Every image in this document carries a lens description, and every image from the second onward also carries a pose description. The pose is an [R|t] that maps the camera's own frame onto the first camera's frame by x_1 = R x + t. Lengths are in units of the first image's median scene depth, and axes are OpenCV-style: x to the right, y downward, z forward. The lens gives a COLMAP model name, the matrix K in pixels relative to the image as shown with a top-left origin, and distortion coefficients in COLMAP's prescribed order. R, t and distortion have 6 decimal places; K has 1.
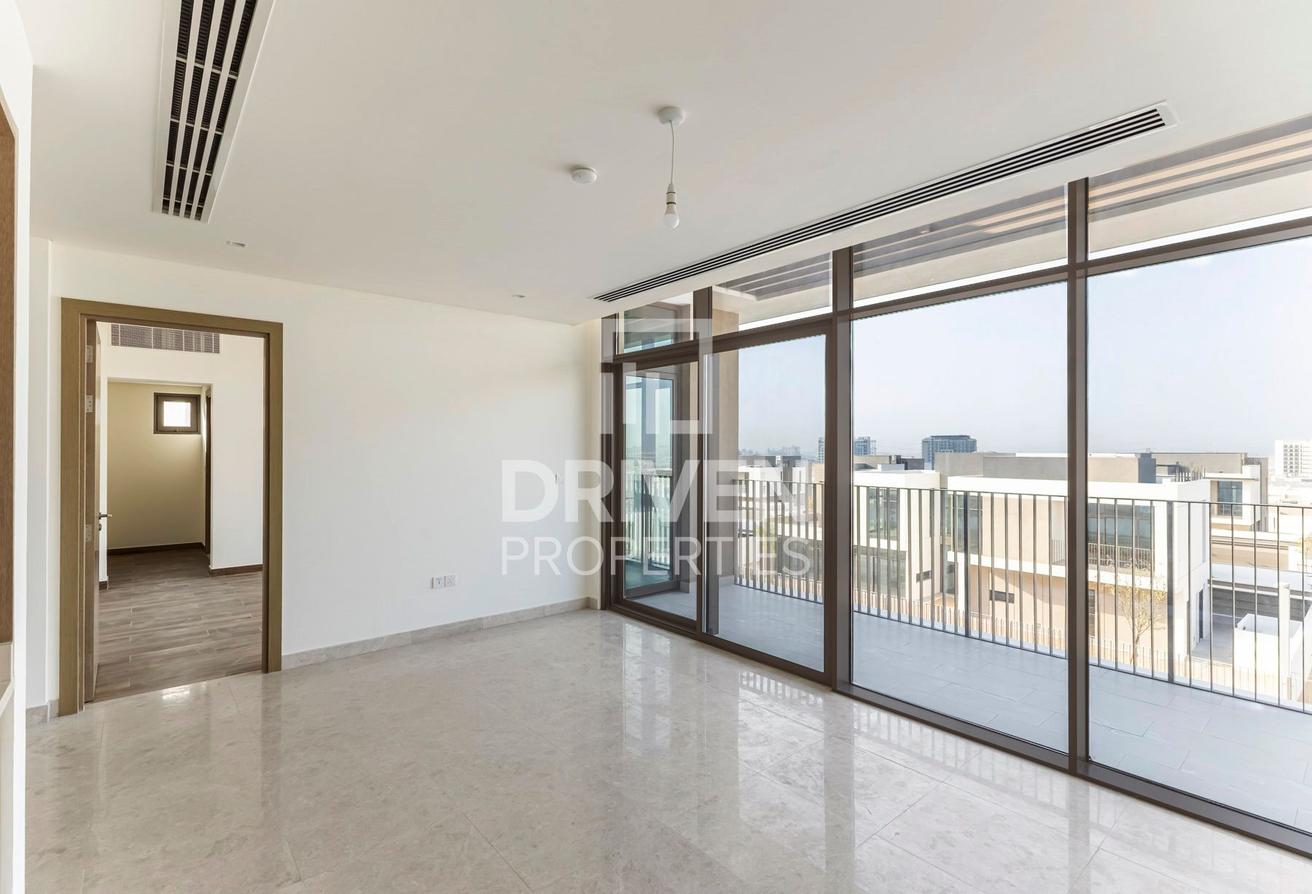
lens RADIAL K [[611.1, 0, 663.7], [0, 611.1, 444.1], [0, 0, 1]] dist [-0.003464, -0.001137]
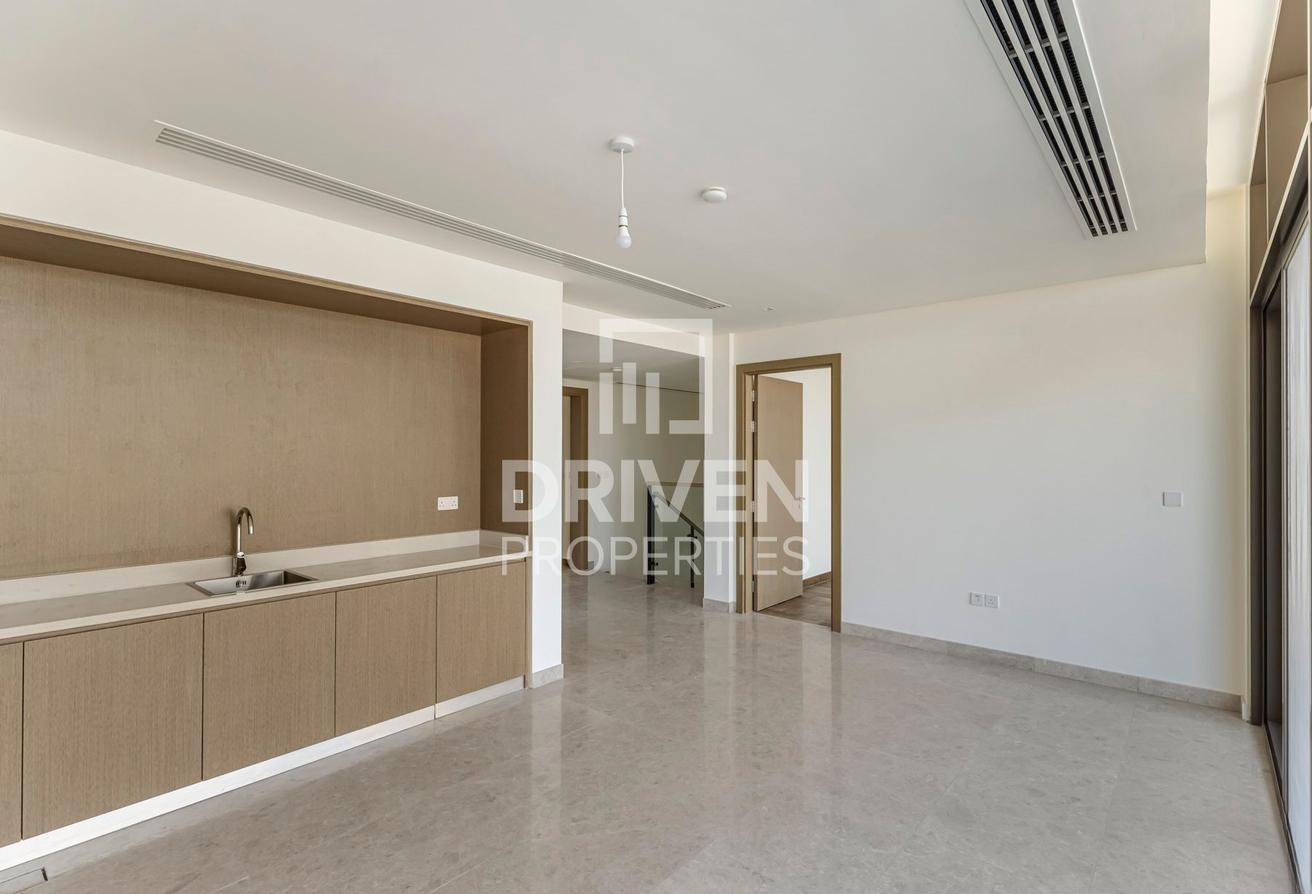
lens RADIAL K [[611.1, 0, 664.0], [0, 611.1, 450.5], [0, 0, 1]] dist [-0.003464, -0.001137]
pose [[0.158741, -0.000365, -0.987320, 0.432837], [0.005745, 0.999983, 0.000554, -0.002186], [0.987304, -0.005760, 0.158740, 0.359244]]
